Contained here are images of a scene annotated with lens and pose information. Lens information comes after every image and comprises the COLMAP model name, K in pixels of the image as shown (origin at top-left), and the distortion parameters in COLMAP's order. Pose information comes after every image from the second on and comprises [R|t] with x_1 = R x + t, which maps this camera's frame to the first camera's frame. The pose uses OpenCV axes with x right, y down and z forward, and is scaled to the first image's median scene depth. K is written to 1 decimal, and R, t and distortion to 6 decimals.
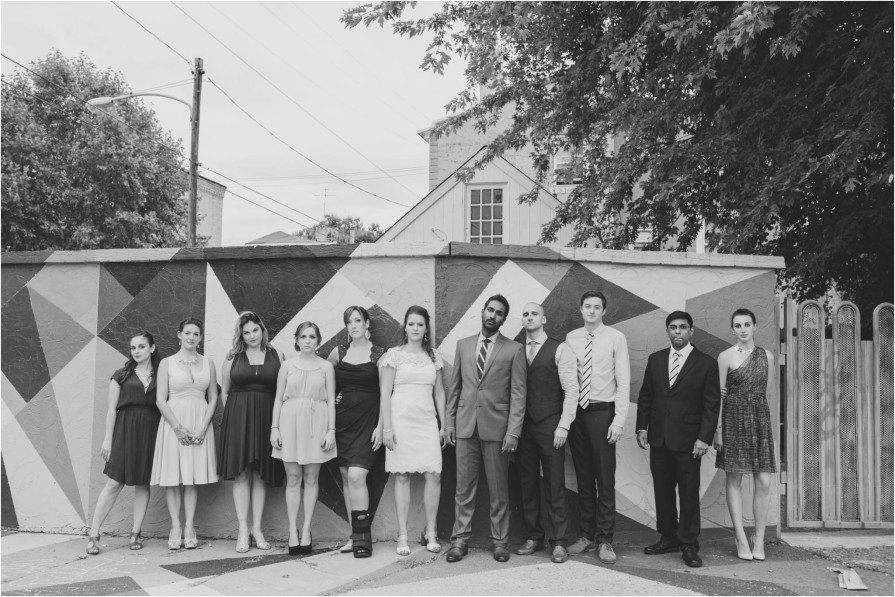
lens RADIAL K [[879.9, 0, 443.8], [0, 879.9, 297.6], [0, 0, 1]] dist [0.008444, 0.001493]
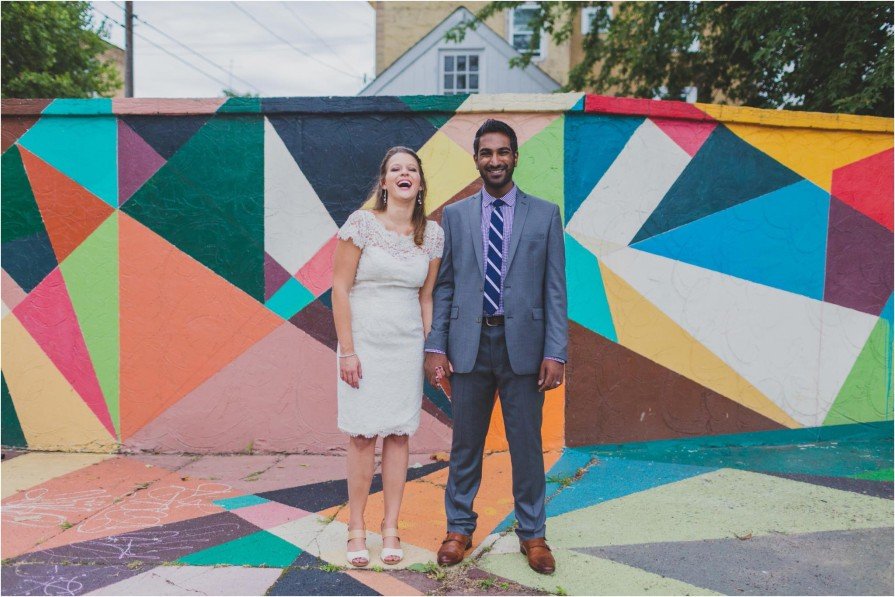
lens RADIAL K [[870.4, 0, 451.0], [0, 870.4, 296.0], [0, 0, 1]] dist [0.009675, -0.003182]
pose [[0.990529, -0.009441, 0.136977, -0.176359], [-0.008616, 0.991393, 0.130638, 0.013620], [-0.137032, -0.130581, 0.981922, 0.153630]]
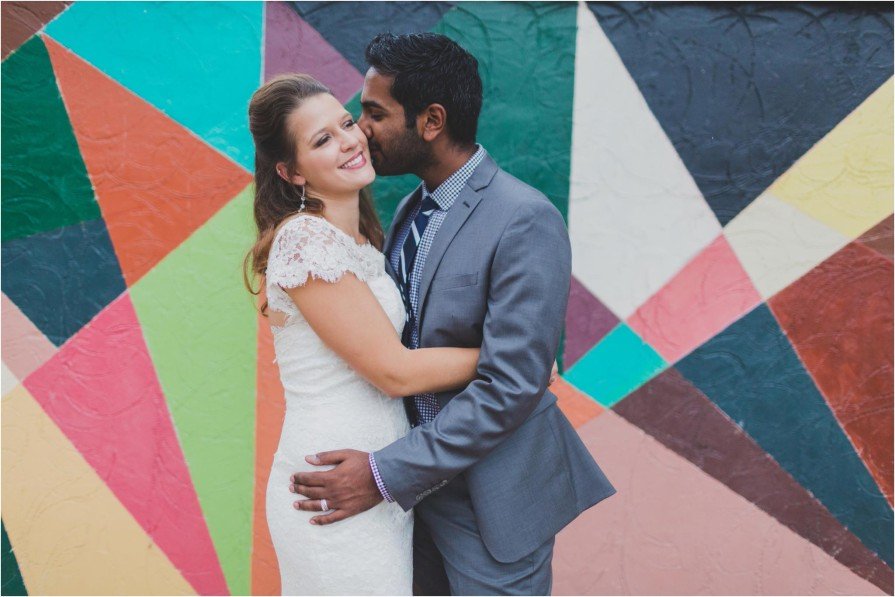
lens RADIAL K [[849.5, 0, 453.9], [0, 849.5, 287.2], [0, 0, 1]] dist [0.005929, 0.004309]
pose [[0.967772, 0.005849, 0.251759, -0.347688], [-0.038607, 0.991358, 0.125376, 0.035238], [-0.248850, -0.131055, 0.959634, 0.527283]]
